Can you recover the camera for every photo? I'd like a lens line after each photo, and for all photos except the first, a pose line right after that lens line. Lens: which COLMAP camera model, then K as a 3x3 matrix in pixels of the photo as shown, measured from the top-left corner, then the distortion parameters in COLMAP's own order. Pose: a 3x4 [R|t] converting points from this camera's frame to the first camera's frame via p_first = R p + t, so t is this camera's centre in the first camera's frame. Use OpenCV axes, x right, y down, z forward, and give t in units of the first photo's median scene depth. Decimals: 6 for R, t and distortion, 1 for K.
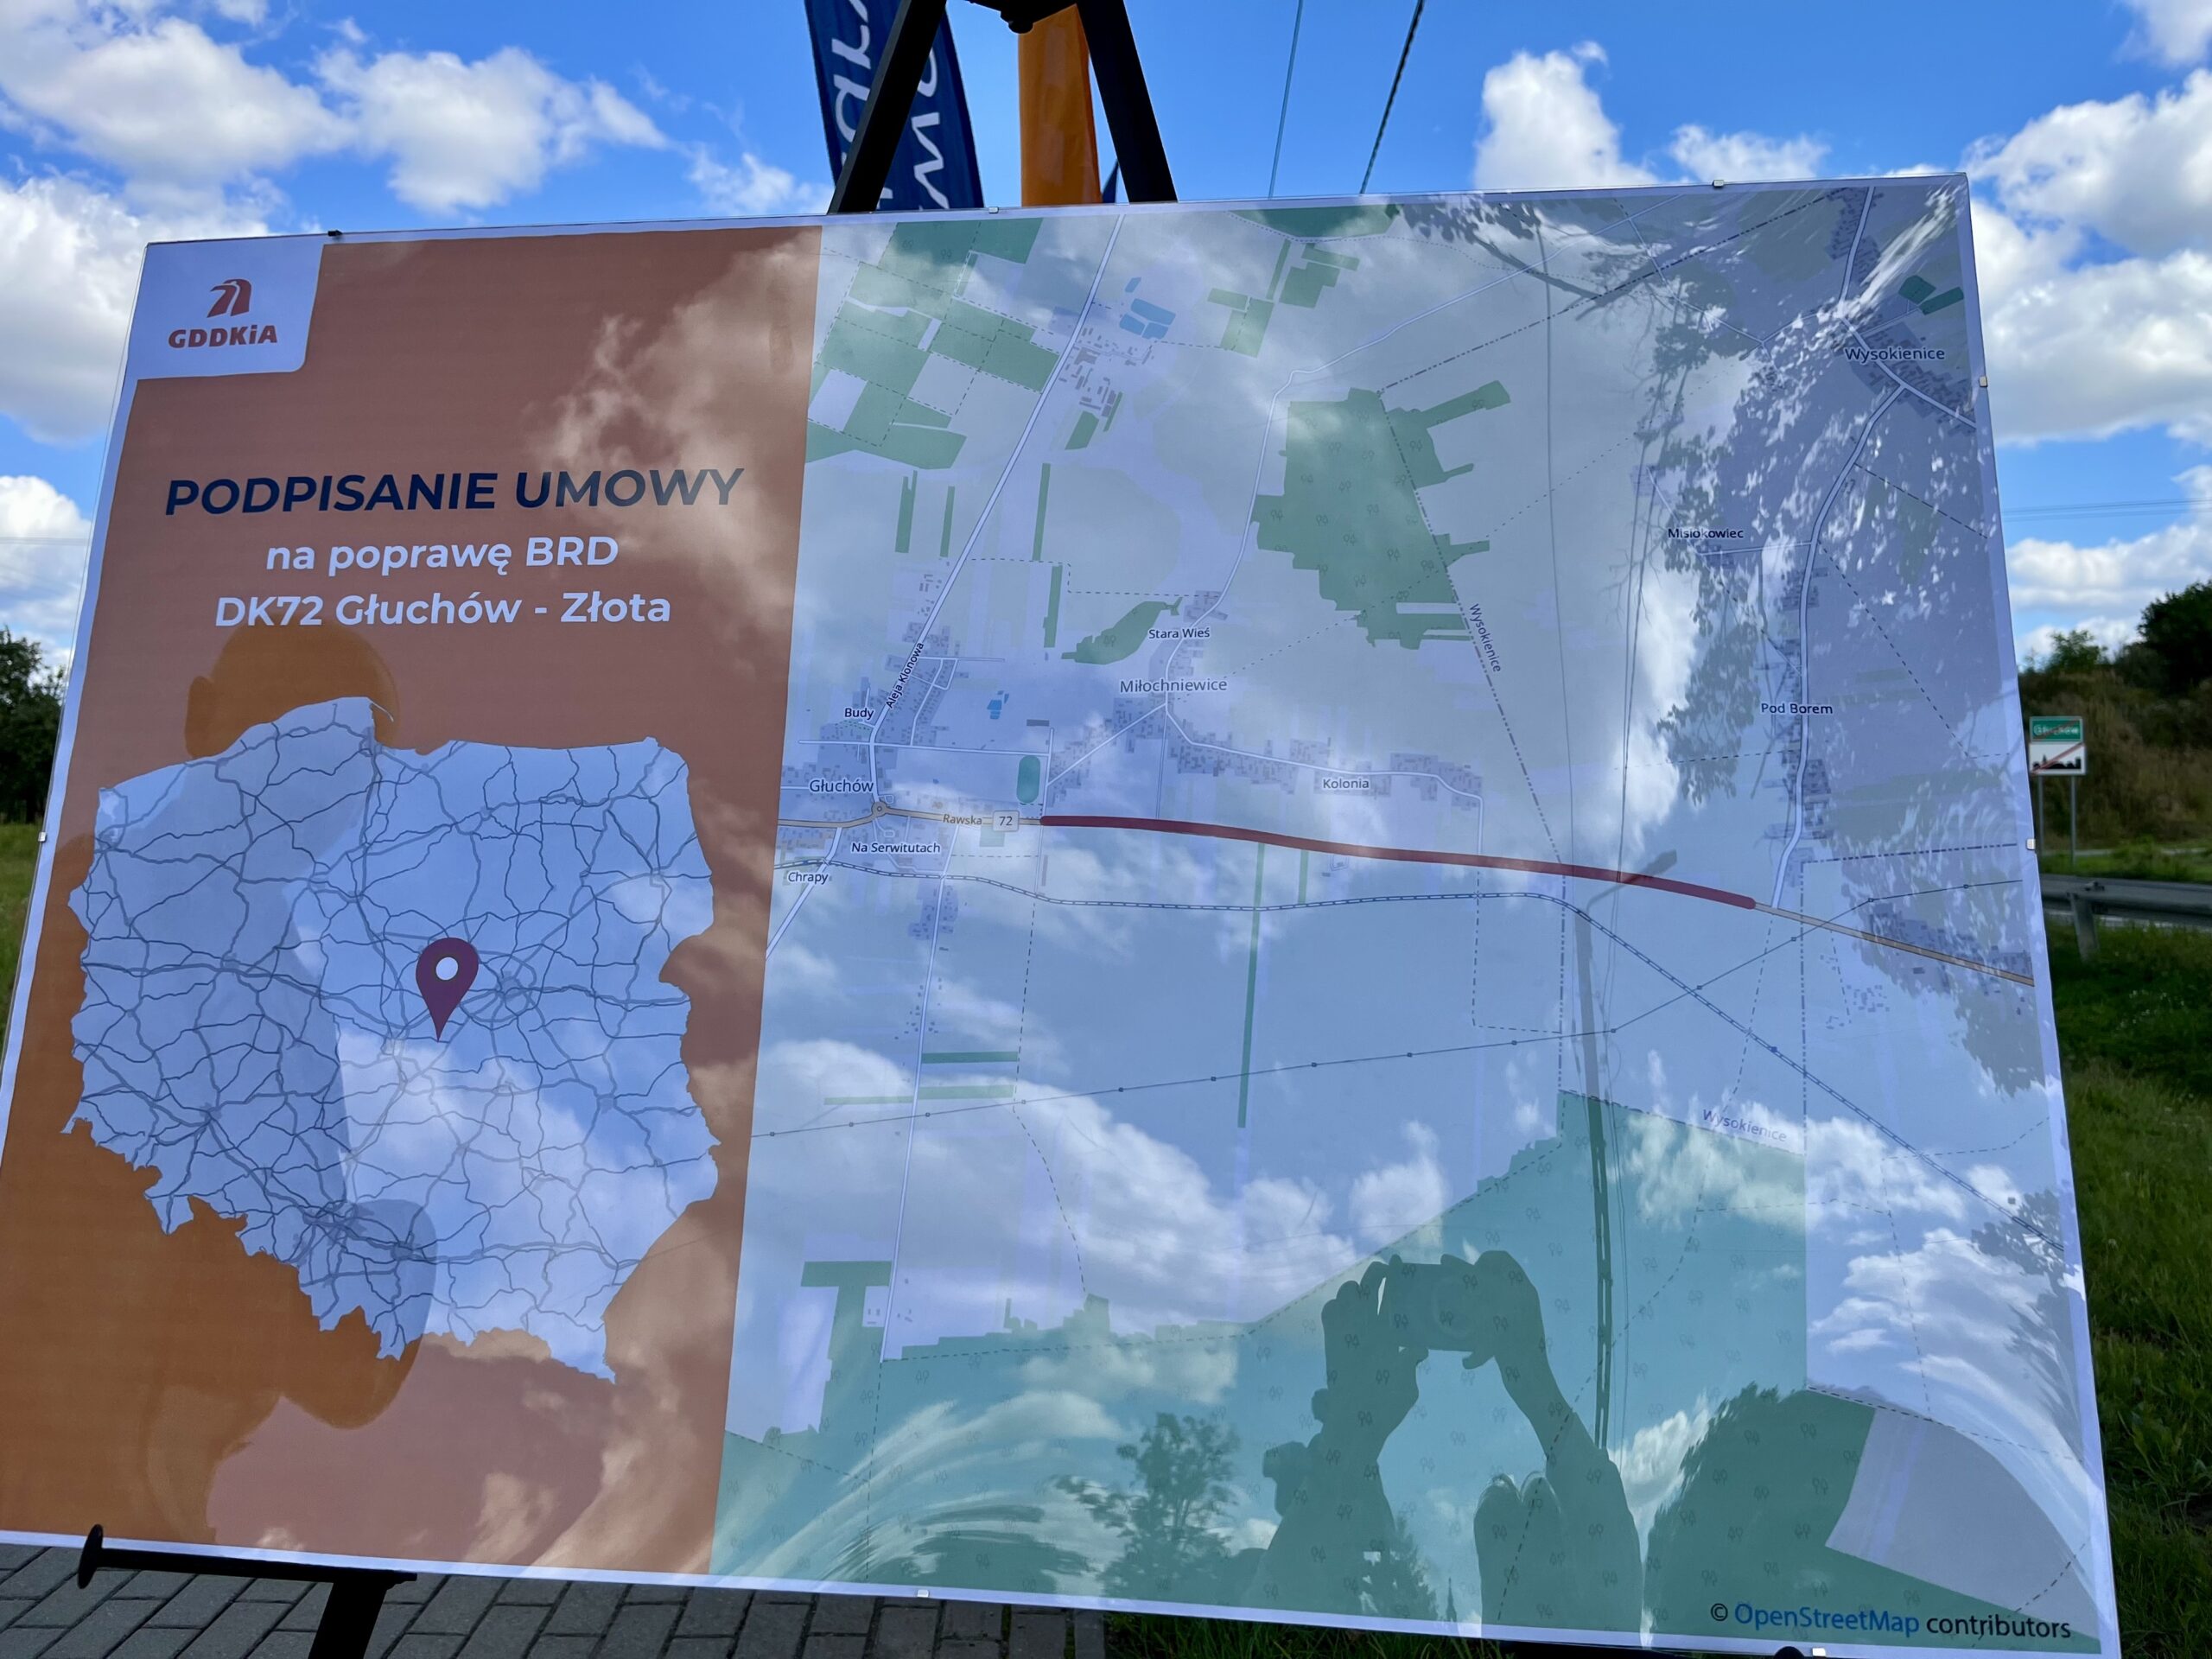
lens RADIAL K [[1672.3, 0, 1107.0], [0, 1672.3, 817.0], [0, 0, 1]] dist [0.019653, -0.039263]
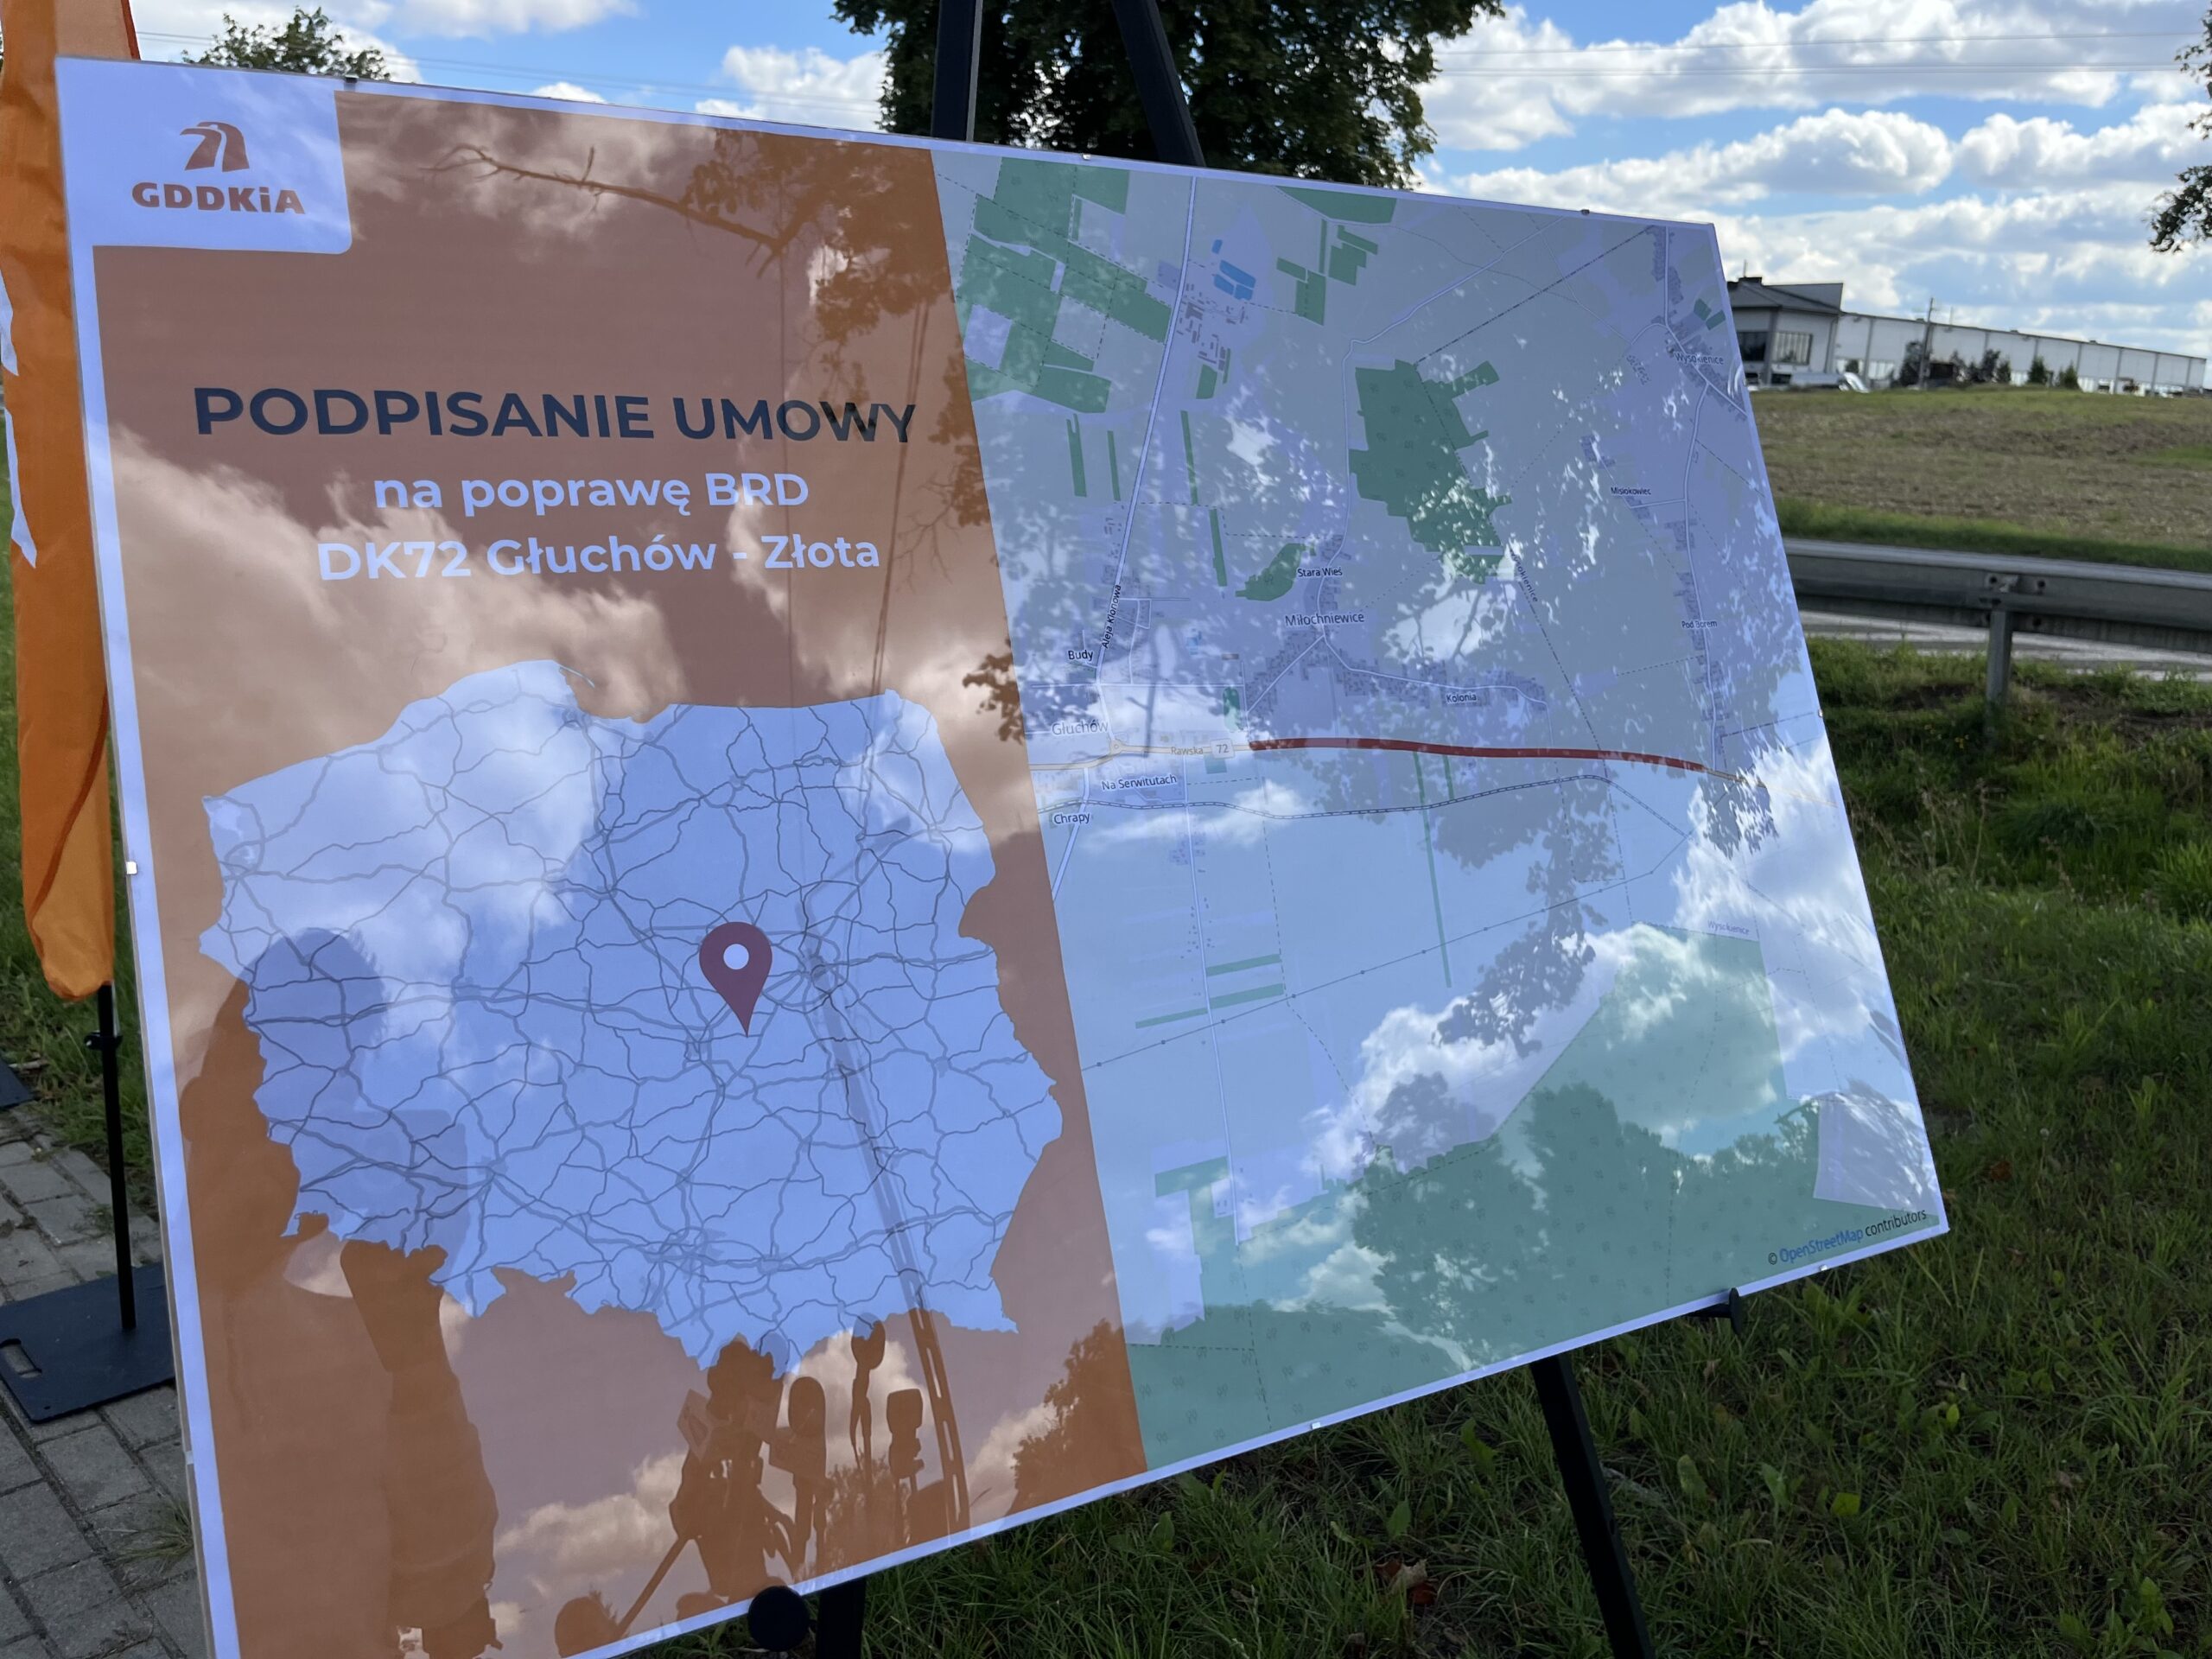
lens RADIAL K [[1624.3, 0, 1103.3], [0, 1624.3, 834.8], [0, 0, 1]] dist [-0.007575, -0.010247]
pose [[0.824319, -0.106123, 0.556090, -0.683270], [0.063214, 0.993385, 0.095871, -0.045155], [-0.562585, -0.043875, 0.825574, 0.158341]]
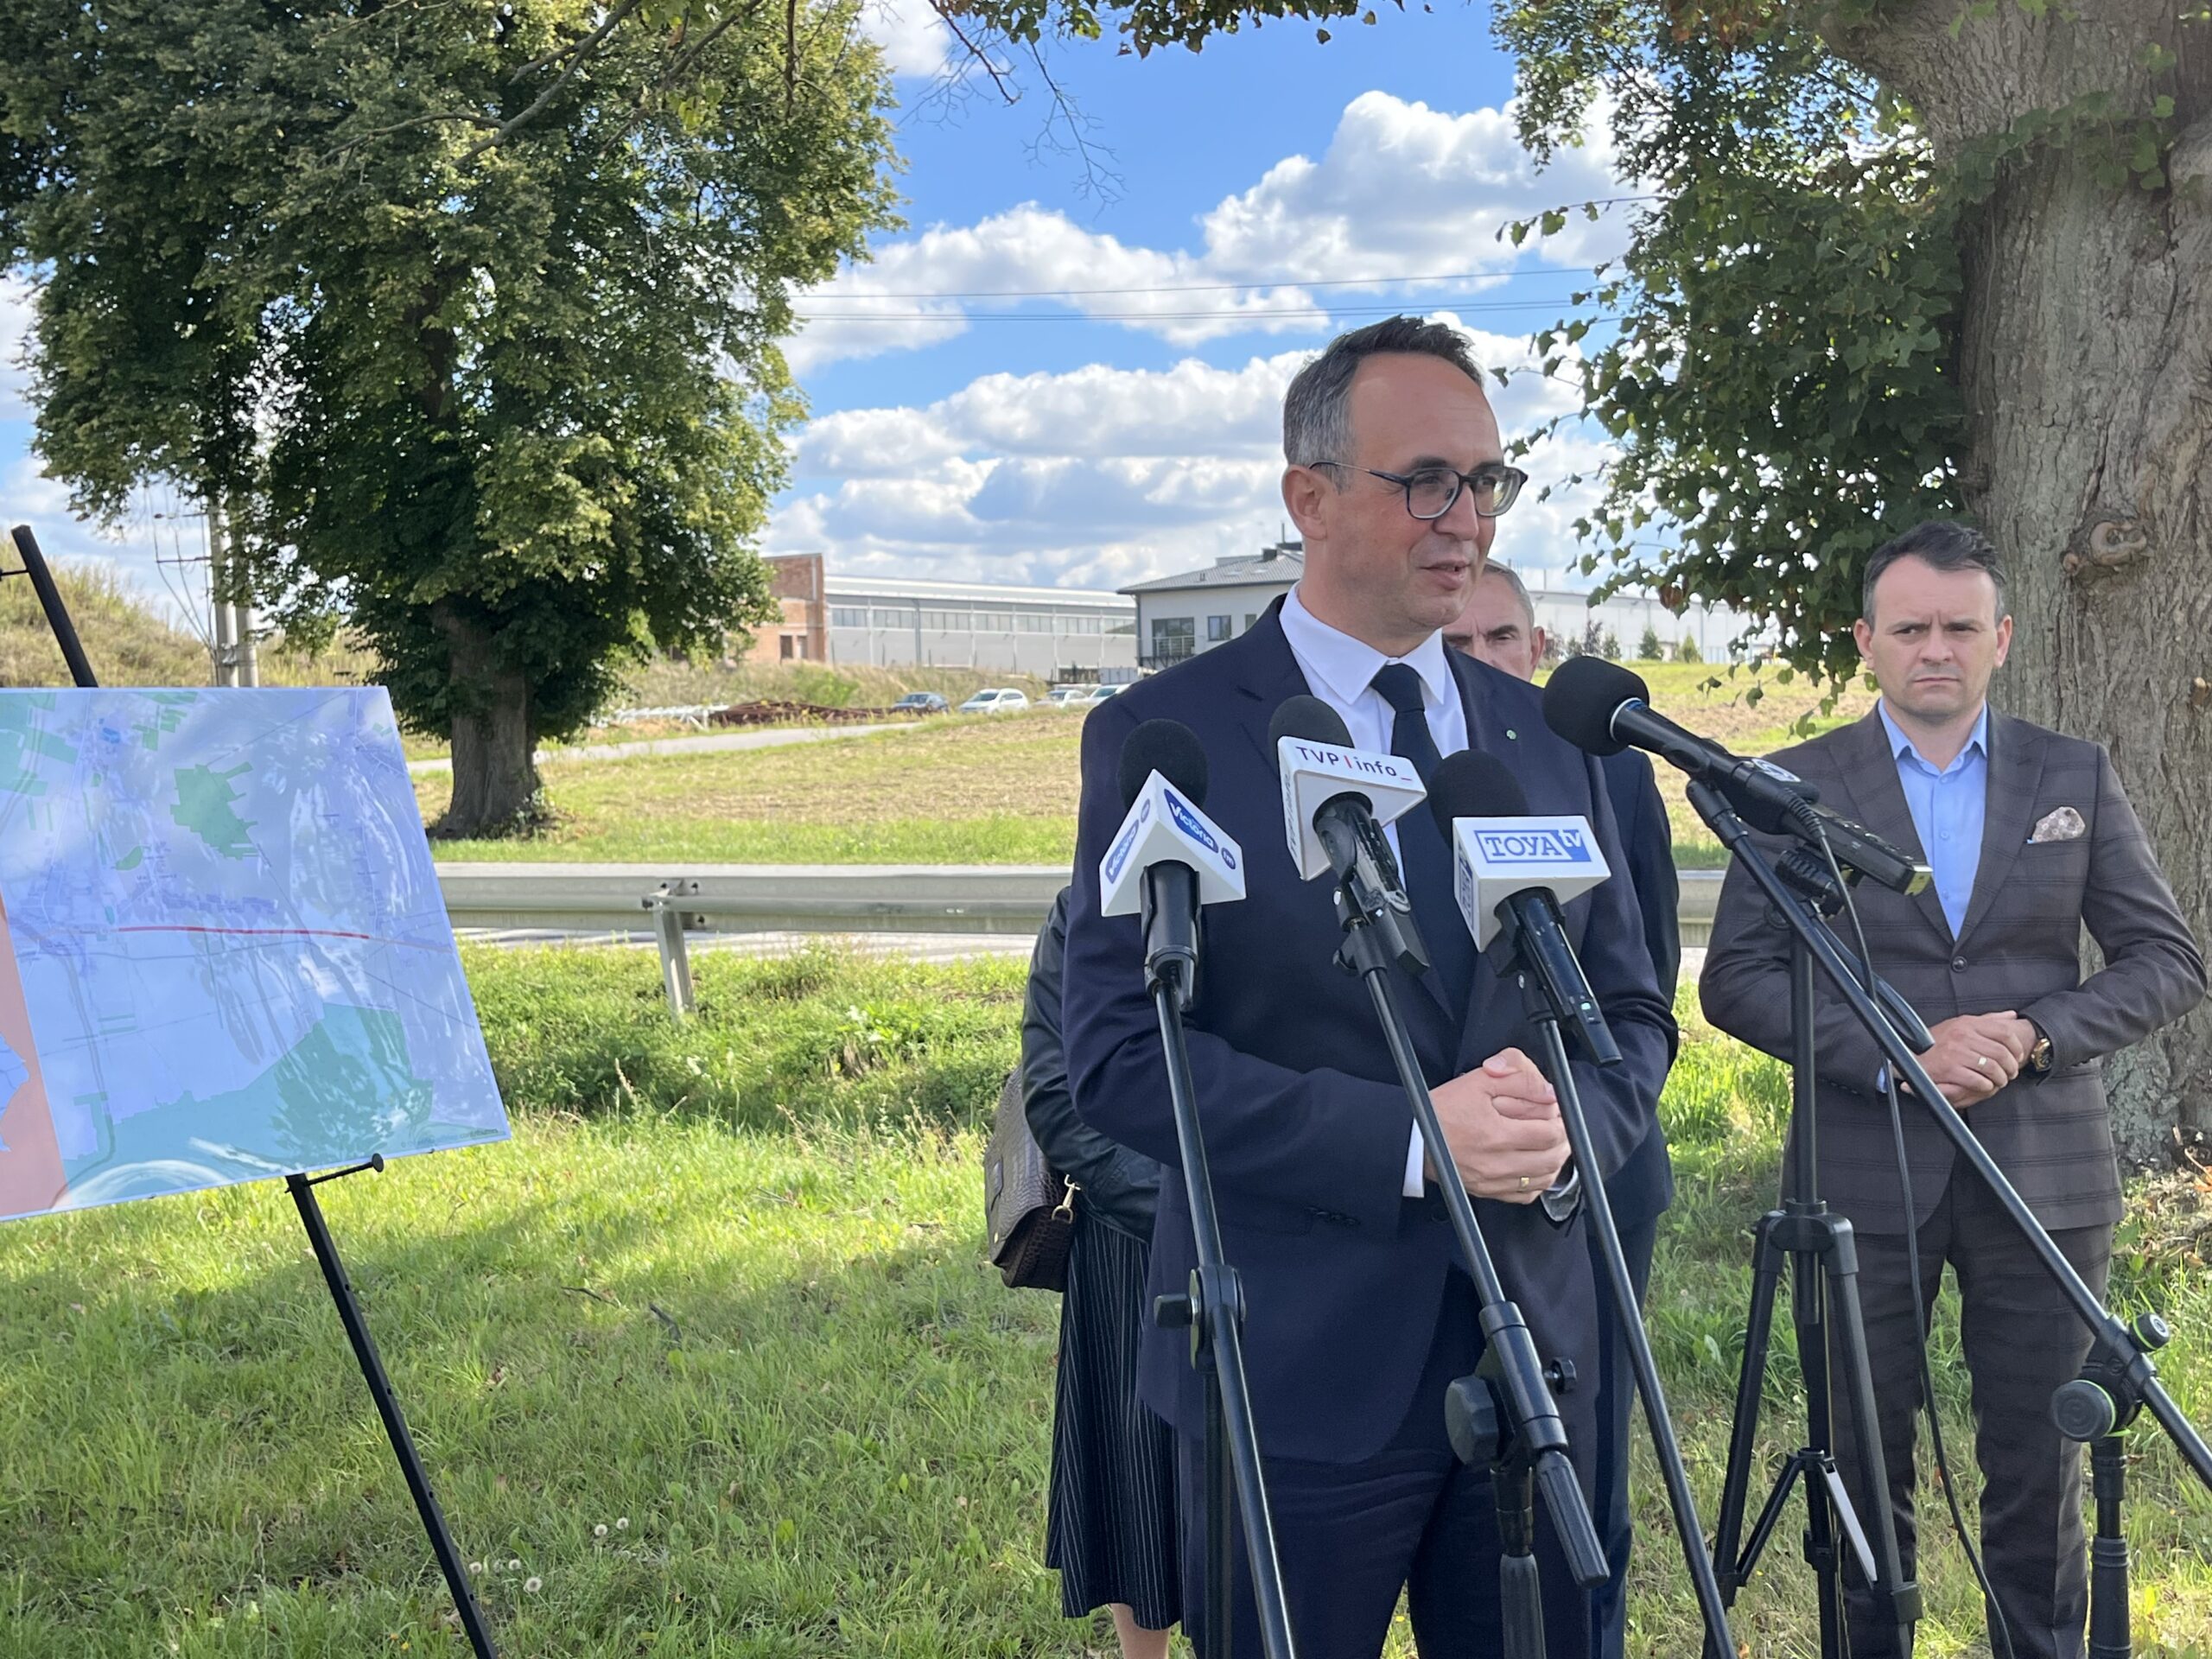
lens RADIAL K [[2498.3, 0, 1120.0], [0, 2498.3, 834.2], [0, 0, 1]] dist [0.004498, 0.000000]
pose [[0.646553, -0.034909, 0.762070, -1.857880], [0.162699, 0.982279, -0.093040, 0.433612], [-0.745317, 0.184144, 0.640775, -2.431850]]
